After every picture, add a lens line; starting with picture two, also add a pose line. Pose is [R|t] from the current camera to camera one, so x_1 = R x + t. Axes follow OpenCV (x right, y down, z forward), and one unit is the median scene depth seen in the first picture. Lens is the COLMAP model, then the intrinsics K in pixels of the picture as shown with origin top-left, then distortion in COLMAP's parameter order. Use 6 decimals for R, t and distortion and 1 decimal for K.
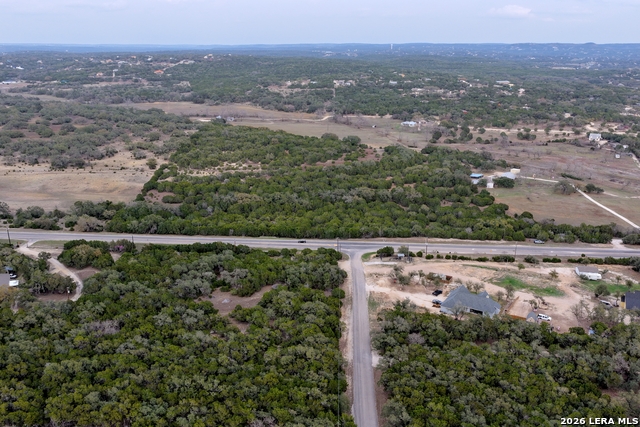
lens RADIAL K [[531.3, 0, 320.0], [0, 531.3, 213.5], [0, 0, 1]] dist [-0.015582, 0.044626]
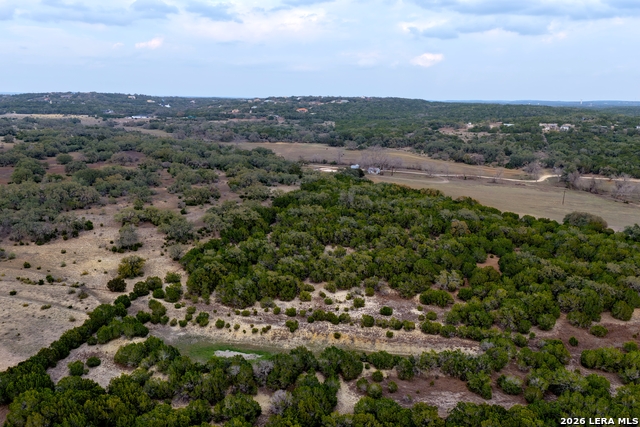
lens RADIAL K [[531.3, 0, 320.0], [0, 531.3, 213.5], [0, 0, 1]] dist [-0.015582, 0.044626]
pose [[0.954134, 0.077183, -0.289261, -0.045938], [-0.105947, 0.990722, -0.085116, -0.066310], [0.280008, 0.111859, 0.953459, 0.380459]]
